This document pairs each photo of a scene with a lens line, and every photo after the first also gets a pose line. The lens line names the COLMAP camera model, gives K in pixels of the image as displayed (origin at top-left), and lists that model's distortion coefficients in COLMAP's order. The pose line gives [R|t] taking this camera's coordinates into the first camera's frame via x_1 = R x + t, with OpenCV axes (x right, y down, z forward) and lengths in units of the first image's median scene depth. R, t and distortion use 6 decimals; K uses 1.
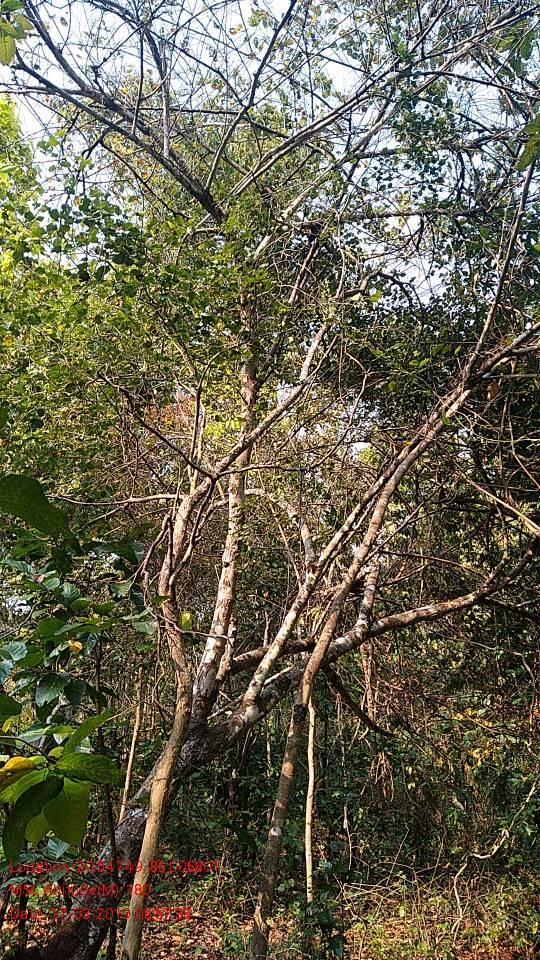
lens RADIAL K [[725.1, 0, 270.0], [0, 725.1, 480.0], [0, 0, 1]] dist [0.001823, -0.004611]
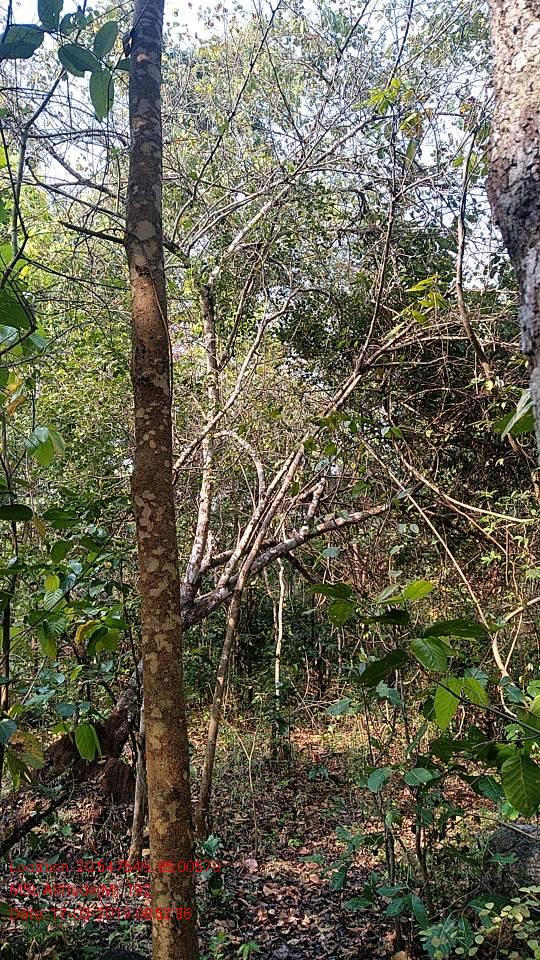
lens RADIAL K [[725.1, 0, 270.0], [0, 725.1, 480.0], [0, 0, 1]] dist [0.001823, -0.004611]
pose [[0.998682, -0.036981, -0.035591, 0.133939], [0.042606, 0.983976, 0.173137, -0.174533], [0.028618, -0.174426, 0.984254, -0.467955]]
